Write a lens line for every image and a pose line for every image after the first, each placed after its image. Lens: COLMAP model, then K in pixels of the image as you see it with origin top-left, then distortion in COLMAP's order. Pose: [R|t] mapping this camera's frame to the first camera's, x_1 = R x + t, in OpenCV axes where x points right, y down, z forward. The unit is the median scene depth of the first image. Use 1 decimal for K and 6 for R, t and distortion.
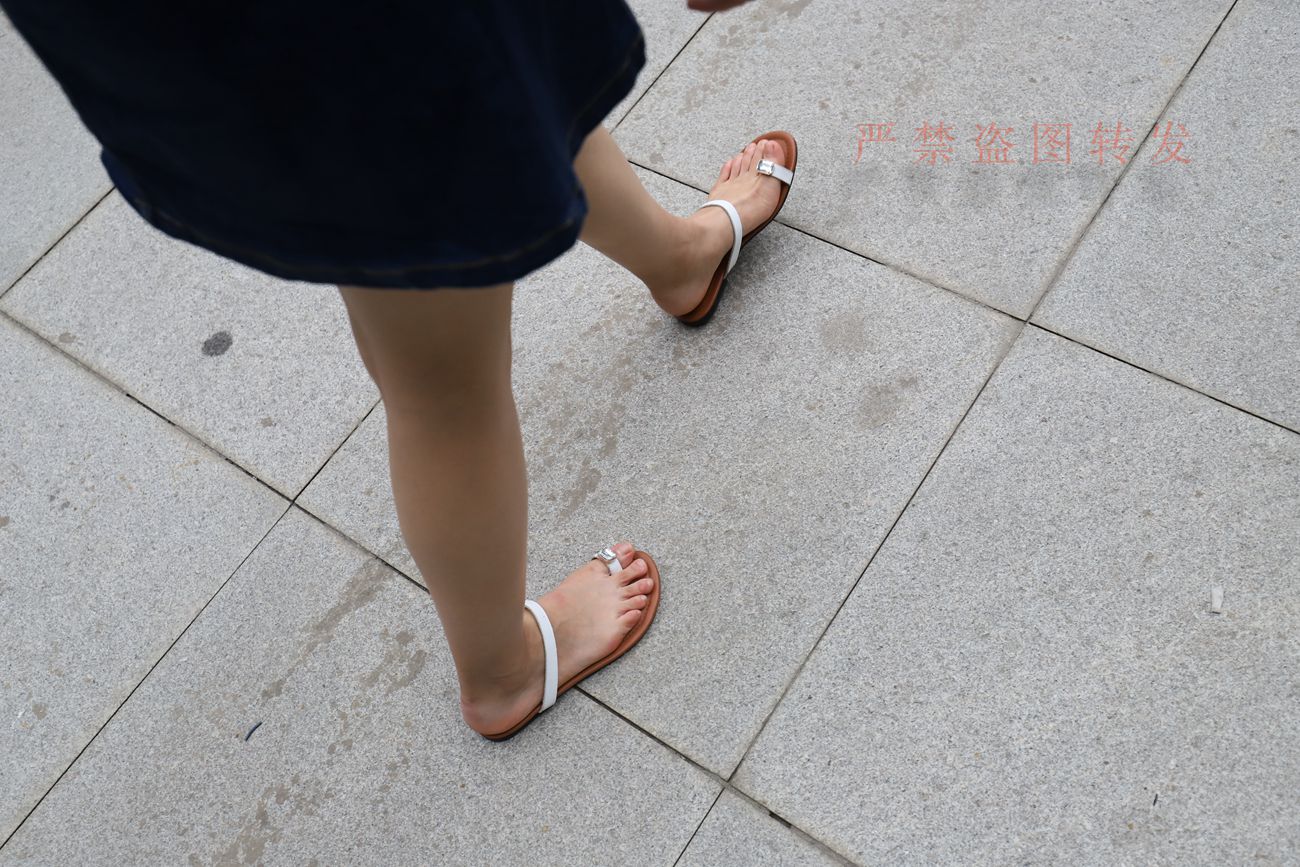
lens RADIAL K [[1237.1, 0, 684.5], [0, 1237.1, 435.2], [0, 0, 1]] dist [0.005944, 0.000000]
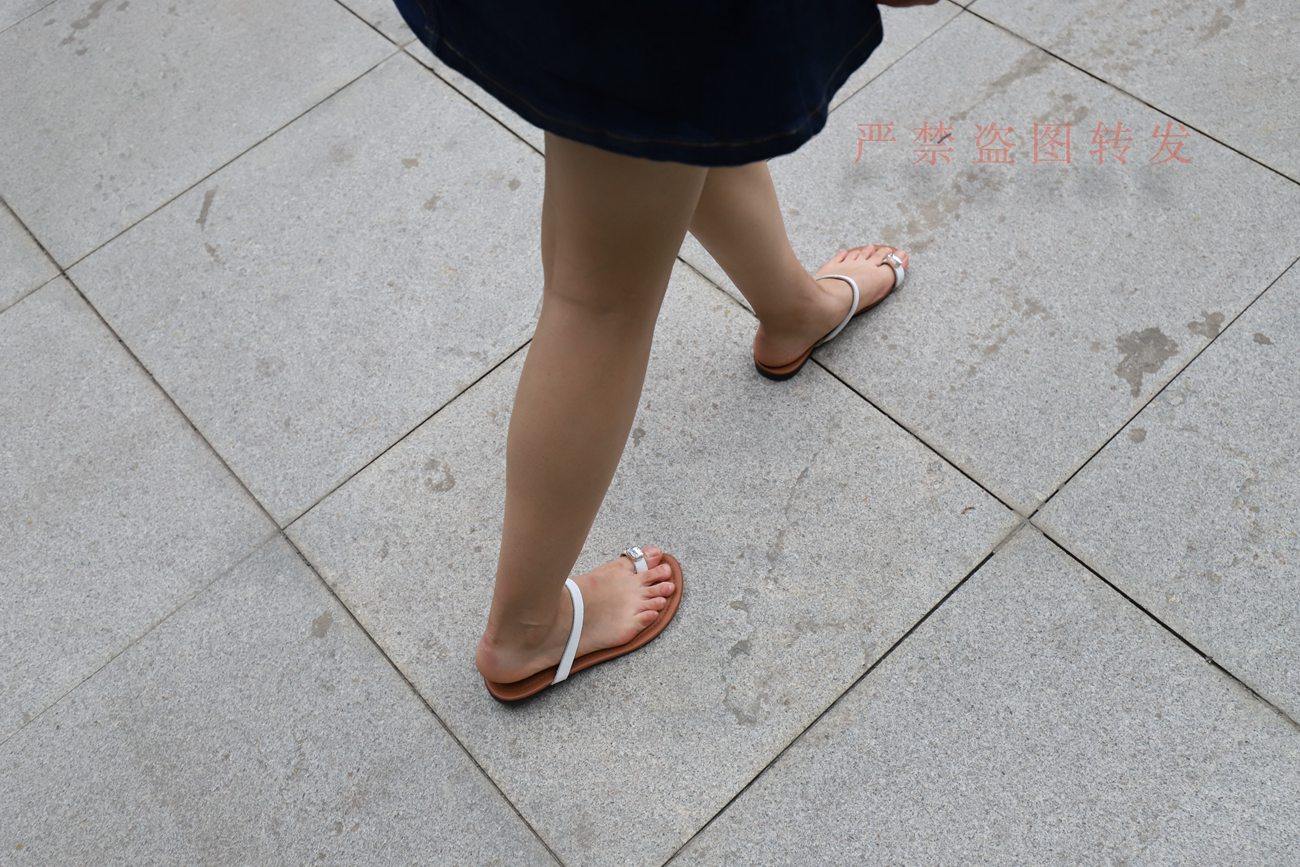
lens RADIAL K [[1237.1, 0, 647.4], [0, 1237.1, 431.8], [0, 0, 1]] dist [0.005944, 0.000000]
pose [[0.971463, 0.226893, -0.069135, -0.475188], [-0.227999, 0.973625, -0.008446, 0.602649], [0.065395, 0.023967, 0.997572, -0.312181]]
